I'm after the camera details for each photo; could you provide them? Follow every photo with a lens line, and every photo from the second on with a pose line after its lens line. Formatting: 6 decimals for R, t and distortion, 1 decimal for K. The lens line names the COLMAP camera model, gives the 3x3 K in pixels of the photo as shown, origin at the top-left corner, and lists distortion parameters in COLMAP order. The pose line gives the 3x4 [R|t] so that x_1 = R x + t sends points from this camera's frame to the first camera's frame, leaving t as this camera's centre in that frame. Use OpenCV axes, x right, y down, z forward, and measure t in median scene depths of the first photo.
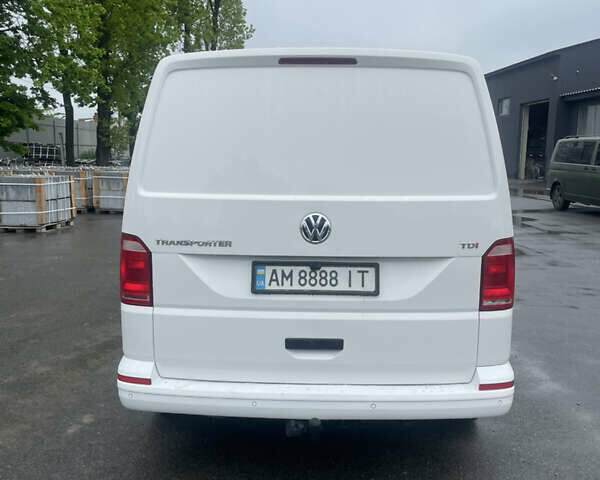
lens RADIAL K [[635.0, 0, 300.0], [0, 635.0, 240.0], [0, 0, 1]] dist [0.124146, -0.170246]
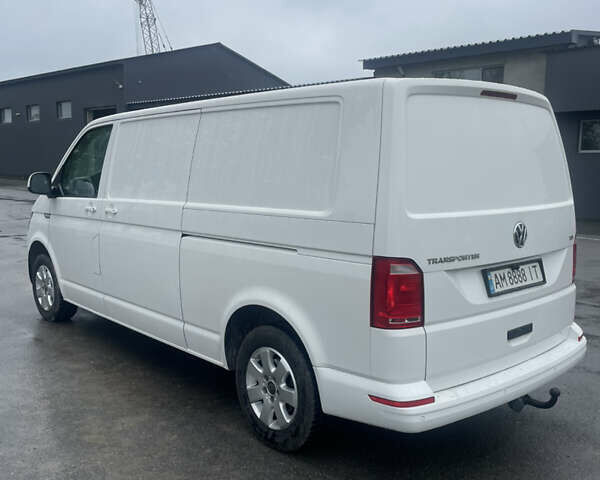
lens RADIAL K [[635.0, 0, 300.0], [0, 635.0, 240.0], [0, 0, 1]] dist [0.124146, -0.170246]
pose [[0.706793, -0.090813, 0.701567, -1.094311], [0.091805, 0.995114, 0.036322, -0.088839], [-0.701438, 0.038735, 0.711677, 0.420865]]
